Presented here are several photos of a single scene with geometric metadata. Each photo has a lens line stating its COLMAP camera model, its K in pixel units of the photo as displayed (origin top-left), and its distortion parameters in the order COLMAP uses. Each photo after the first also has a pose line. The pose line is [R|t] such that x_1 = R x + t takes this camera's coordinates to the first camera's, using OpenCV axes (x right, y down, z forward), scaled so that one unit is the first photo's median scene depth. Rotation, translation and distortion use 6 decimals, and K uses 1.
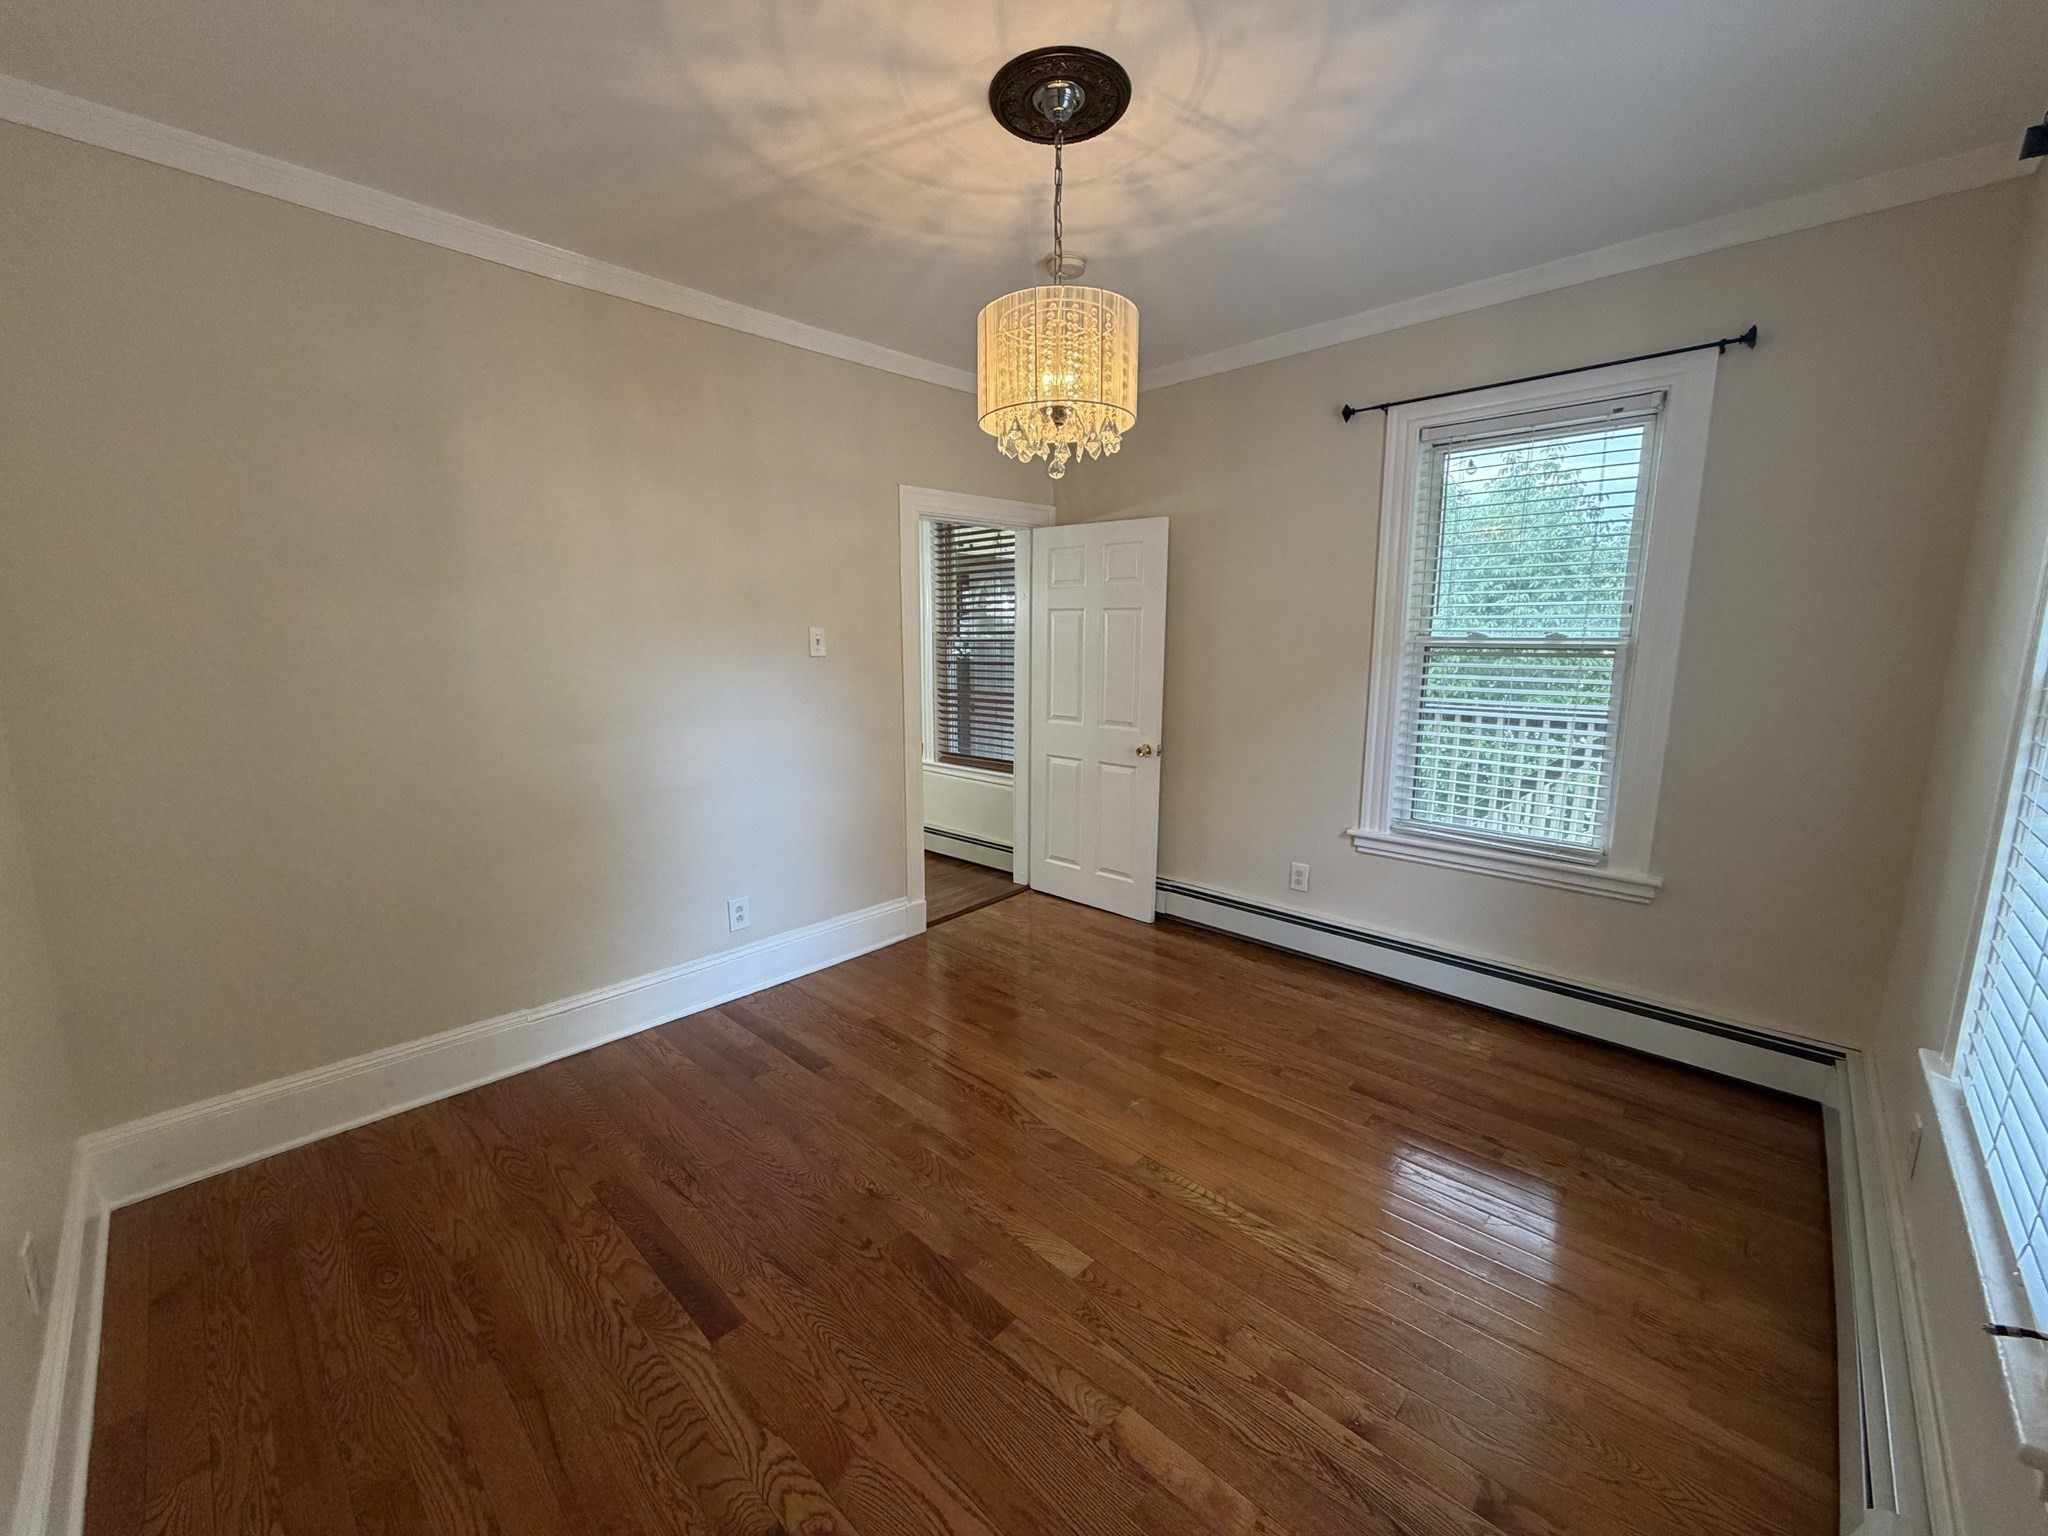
lens RADIAL K [[815.1, 0, 1018.5], [0, 815.1, 767.0], [0, 0, 1]] dist [-0.000711, 0.000283]
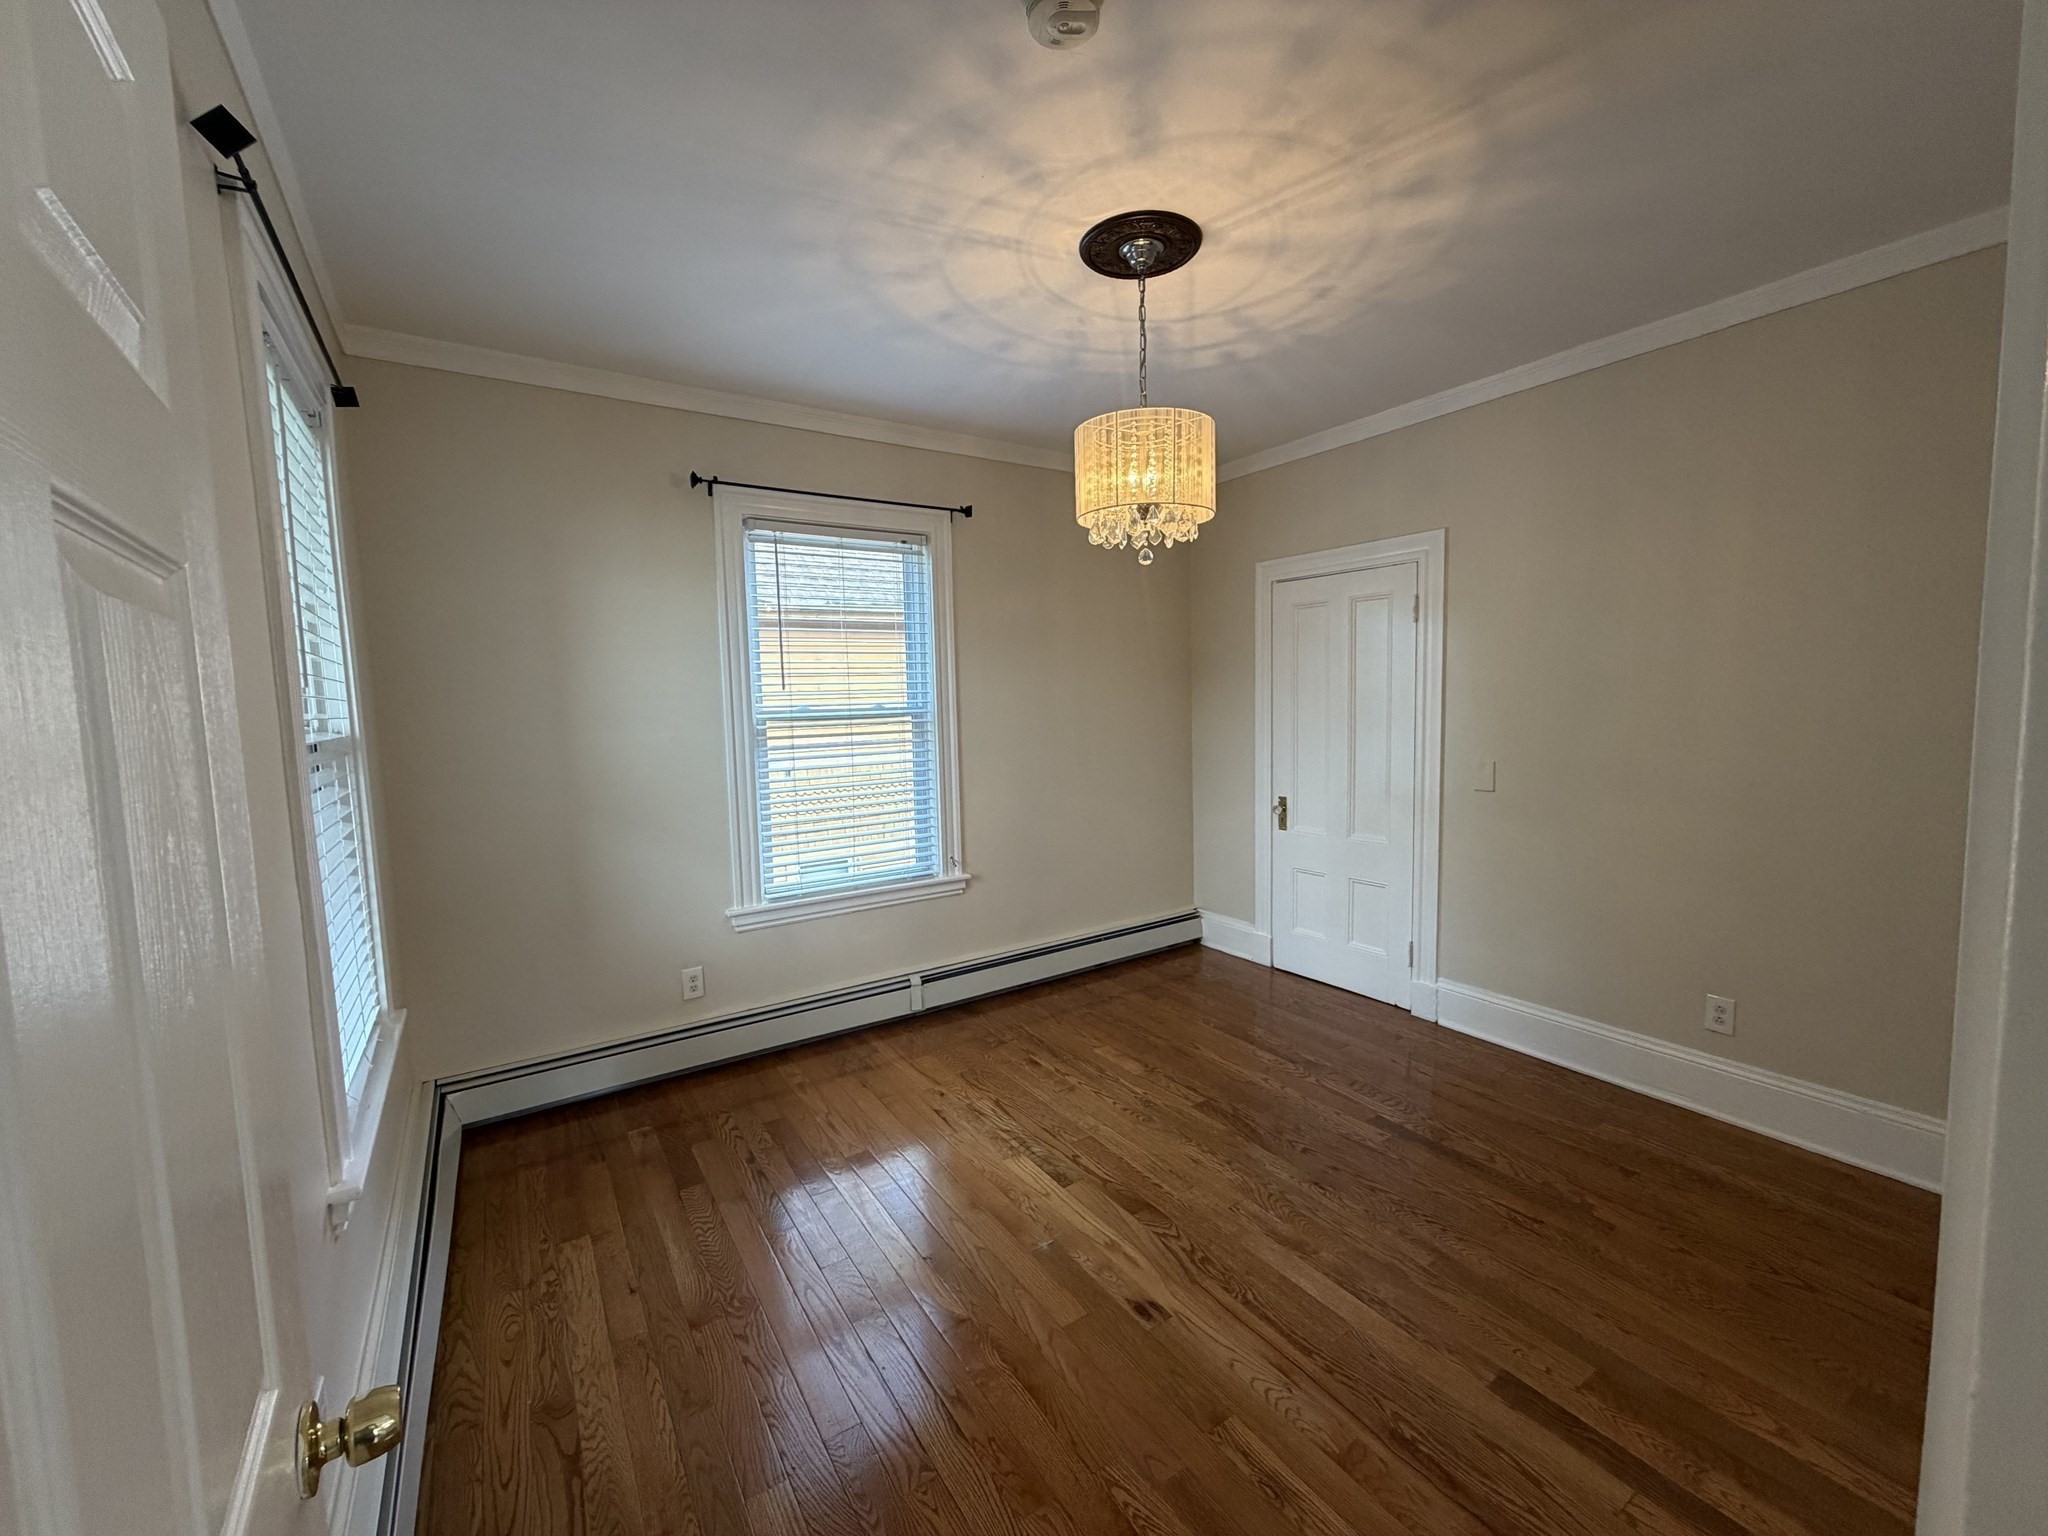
lens RADIAL K [[815.1, 0, 1018.5], [0, 815.1, 767.0], [0, 0, 1]] dist [-0.000711, 0.000283]
pose [[-0.973091, 0.006264, 0.230334, -0.039700], [0.063927, 0.967729, 0.243752, -0.359282], [-0.221374, 0.251917, -0.942089, 2.126289]]
